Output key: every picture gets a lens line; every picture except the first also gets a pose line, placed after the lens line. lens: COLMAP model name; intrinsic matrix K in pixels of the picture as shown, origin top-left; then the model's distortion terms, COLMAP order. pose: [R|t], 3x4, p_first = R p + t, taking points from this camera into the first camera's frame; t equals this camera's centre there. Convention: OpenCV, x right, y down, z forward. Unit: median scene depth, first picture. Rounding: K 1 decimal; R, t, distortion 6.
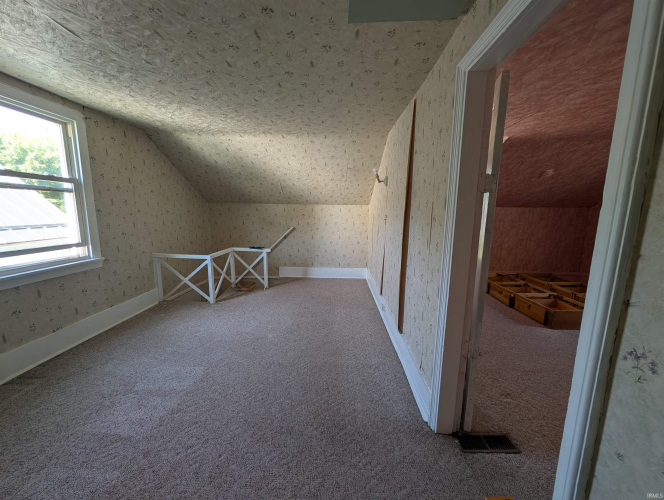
lens RADIAL K [[255.3, 0, 332.0], [0, 255.3, 250.0], [0, 0, 1]] dist [0.000677, -0.000153]
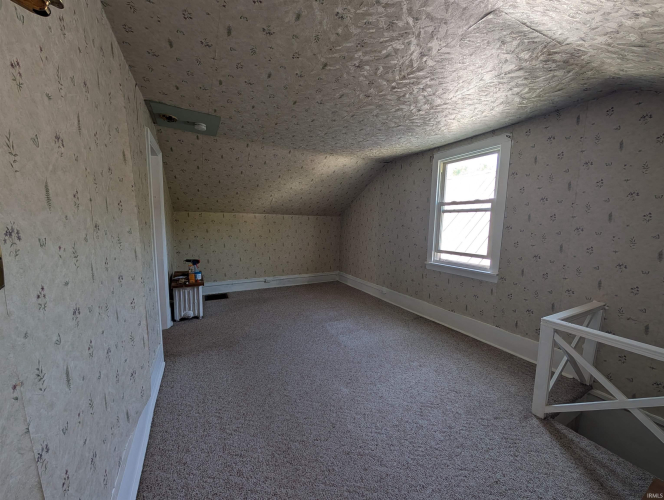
lens RADIAL K [[255.3, 0, 332.0], [0, 255.3, 250.0], [0, 0, 1]] dist [0.000677, -0.000153]
pose [[-0.870288, 0.020936, -0.492098, 0.122779], [-0.105601, 0.967932, 0.227938, -0.186059], [0.481089, 0.250338, -0.840169, 1.273917]]
